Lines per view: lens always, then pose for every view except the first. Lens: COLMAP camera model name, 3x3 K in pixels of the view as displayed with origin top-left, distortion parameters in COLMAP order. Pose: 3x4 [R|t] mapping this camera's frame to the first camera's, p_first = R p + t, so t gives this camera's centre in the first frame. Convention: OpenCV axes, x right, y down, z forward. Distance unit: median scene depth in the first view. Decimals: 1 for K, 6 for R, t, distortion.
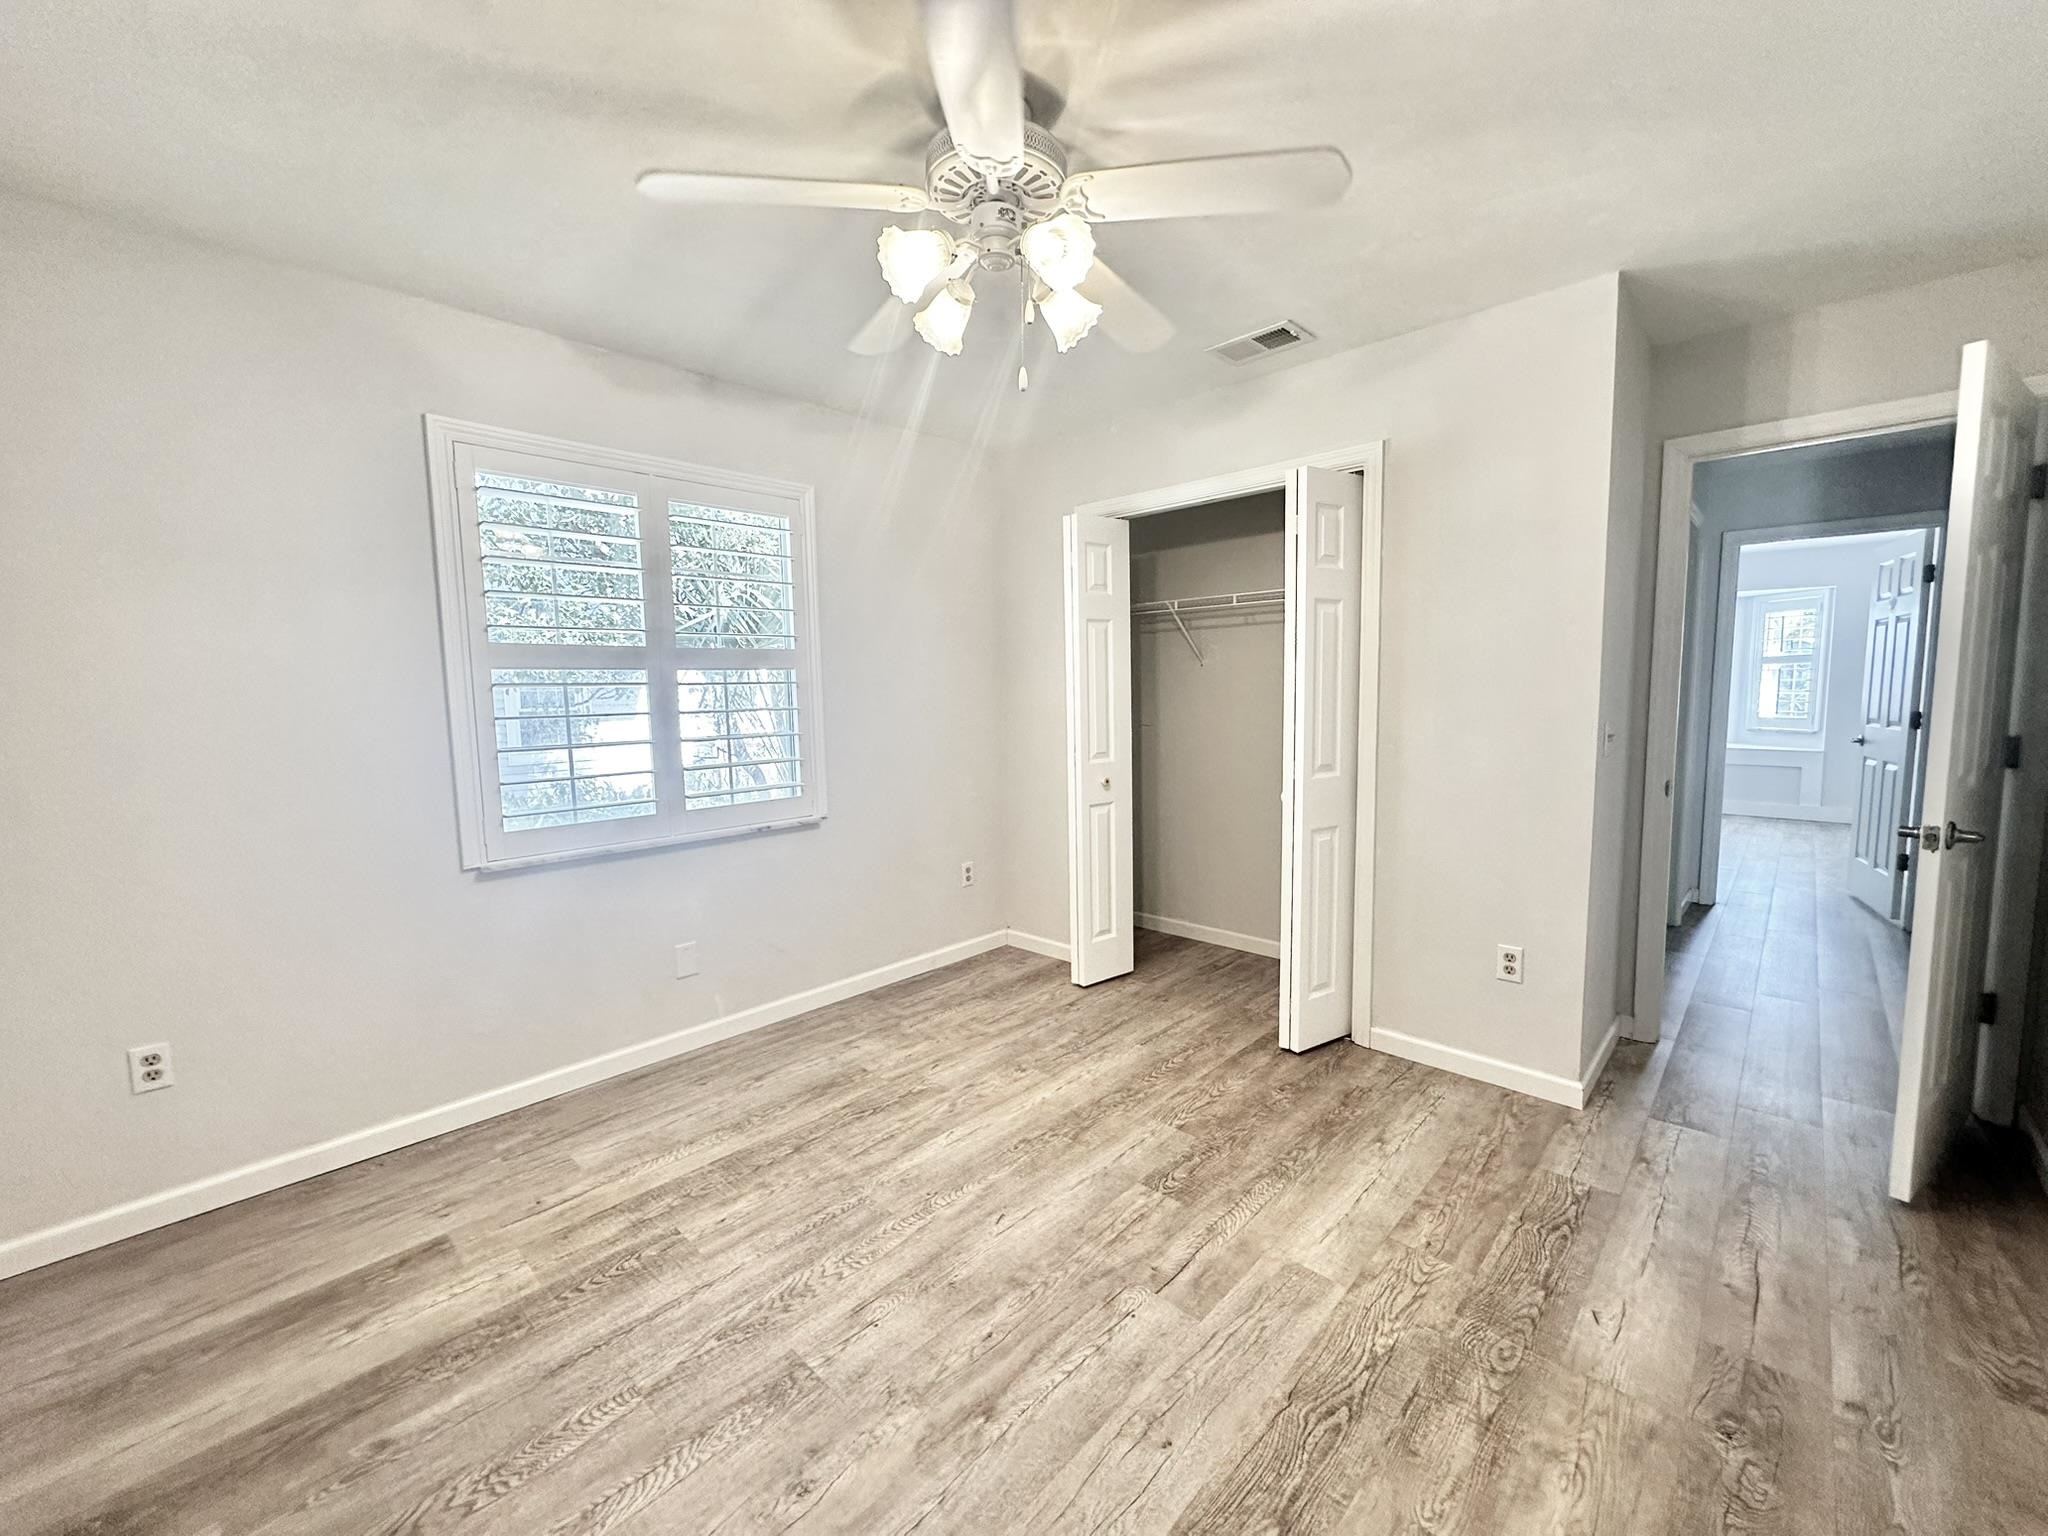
lens RADIAL K [[812.9, 0, 1027.4], [0, 812.9, 769.5], [0, 0, 1]] dist [0.005010, 0.001264]
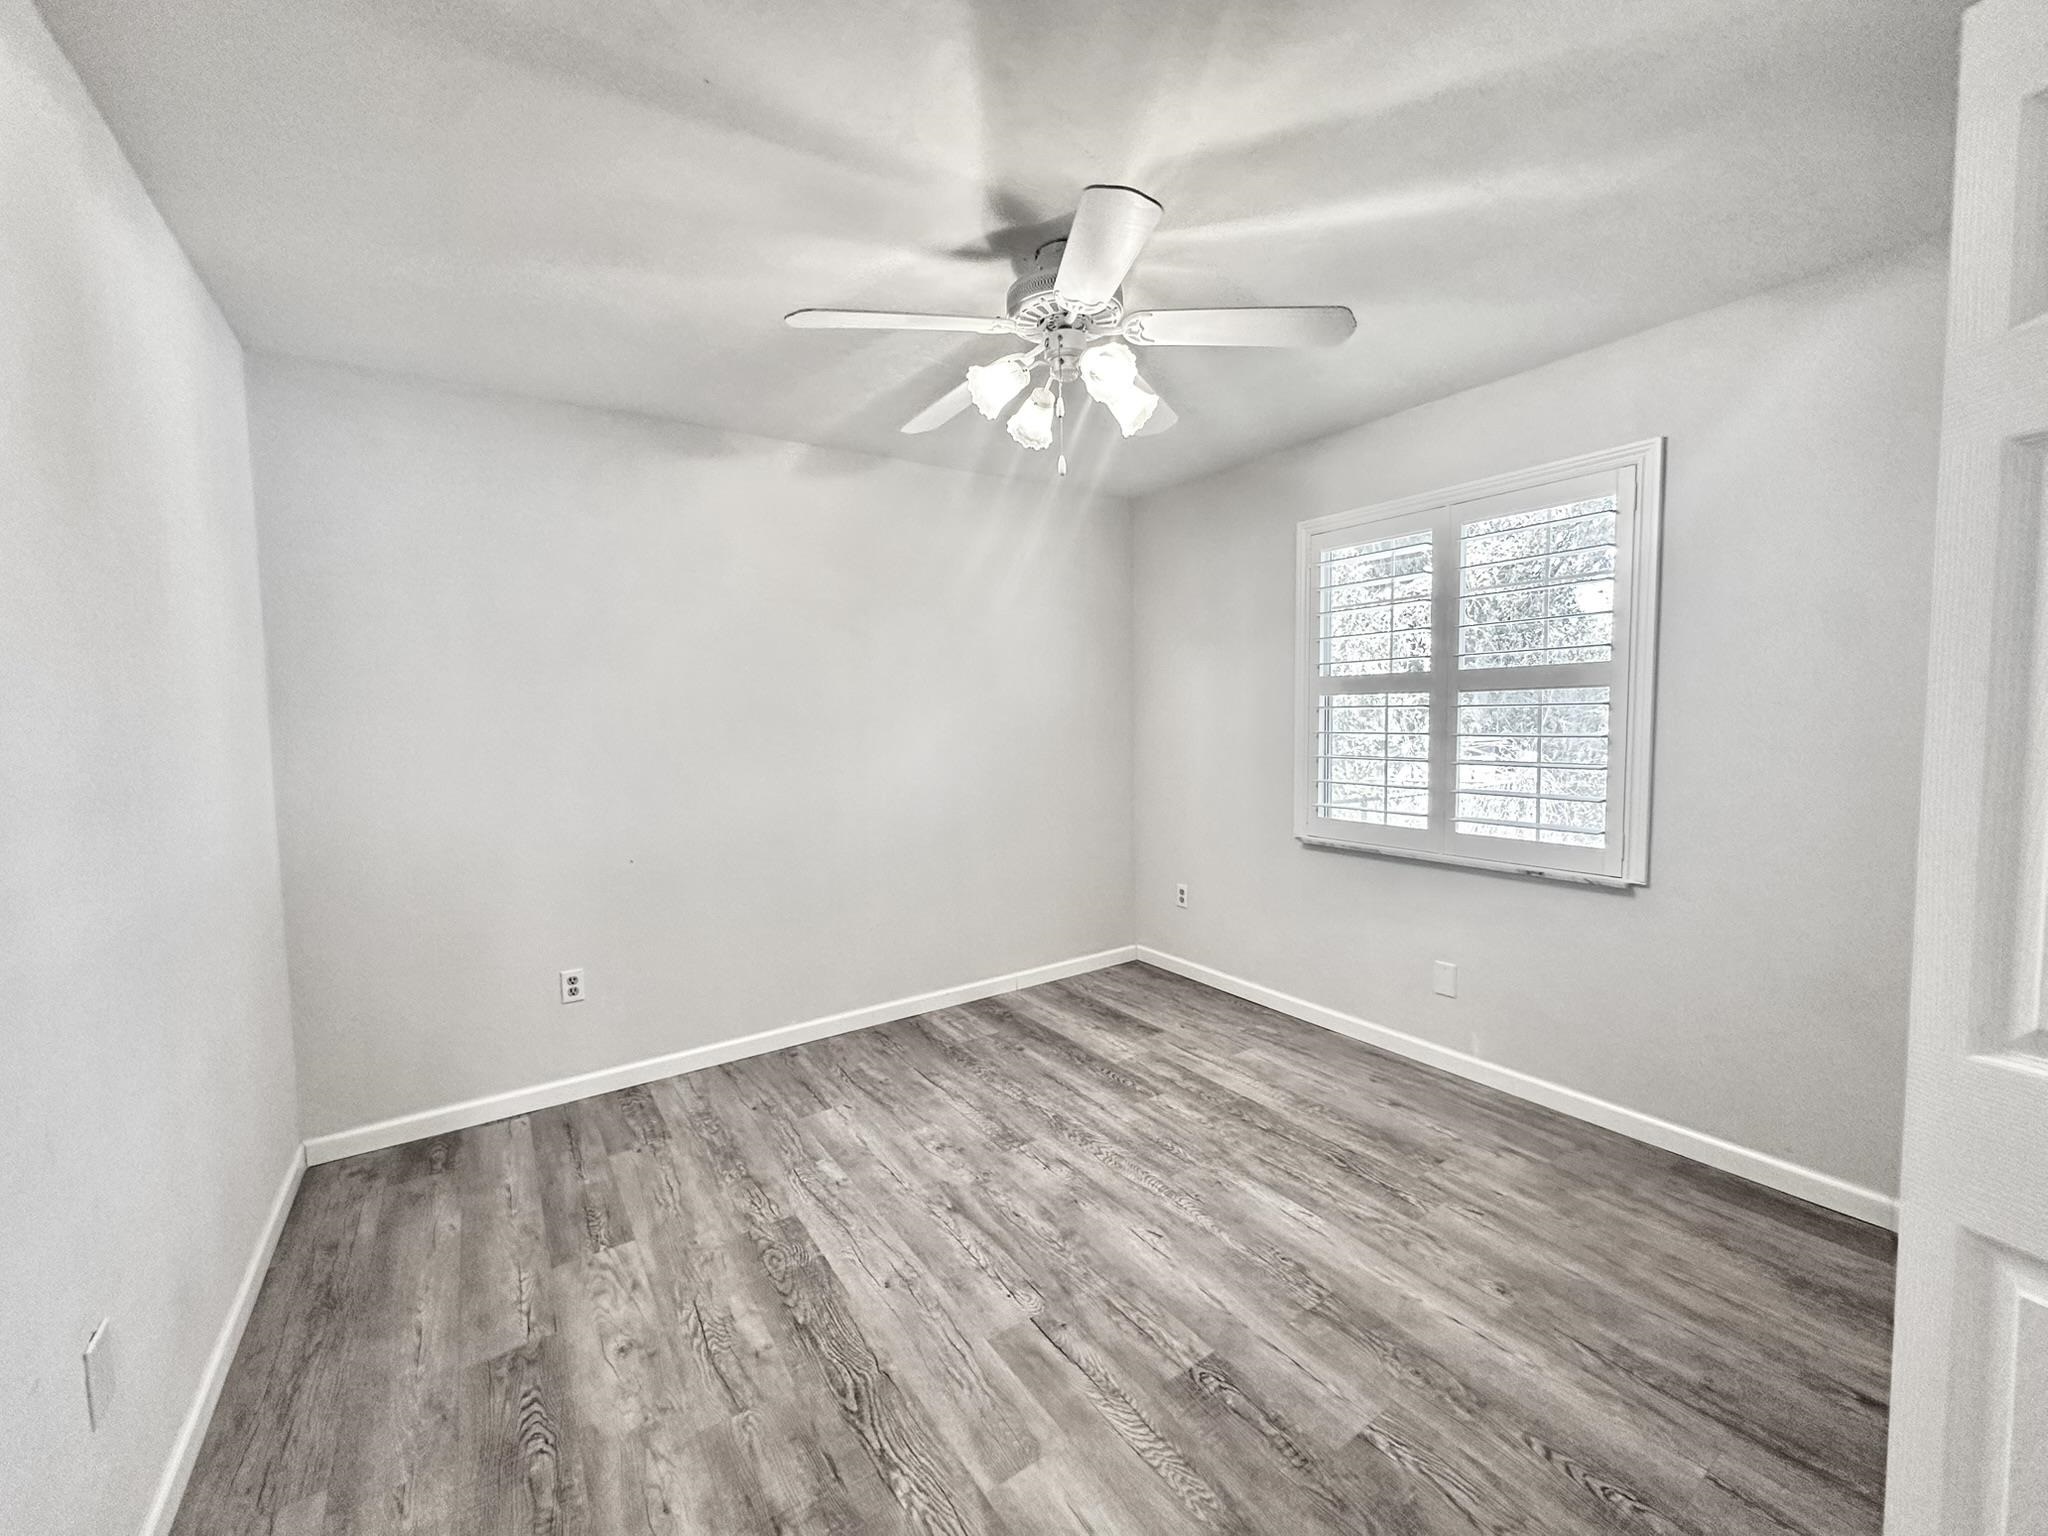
lens RADIAL K [[812.9, 0, 1022.7], [0, 812.9, 777.2], [0, 0, 1]] dist [0.005010, 0.001264]
pose [[-0.207680, 0.094262, -0.973644, 1.005949], [-0.078978, 0.990481, 0.112739, -0.133670], [0.975003, 0.100310, -0.198259, 1.035034]]
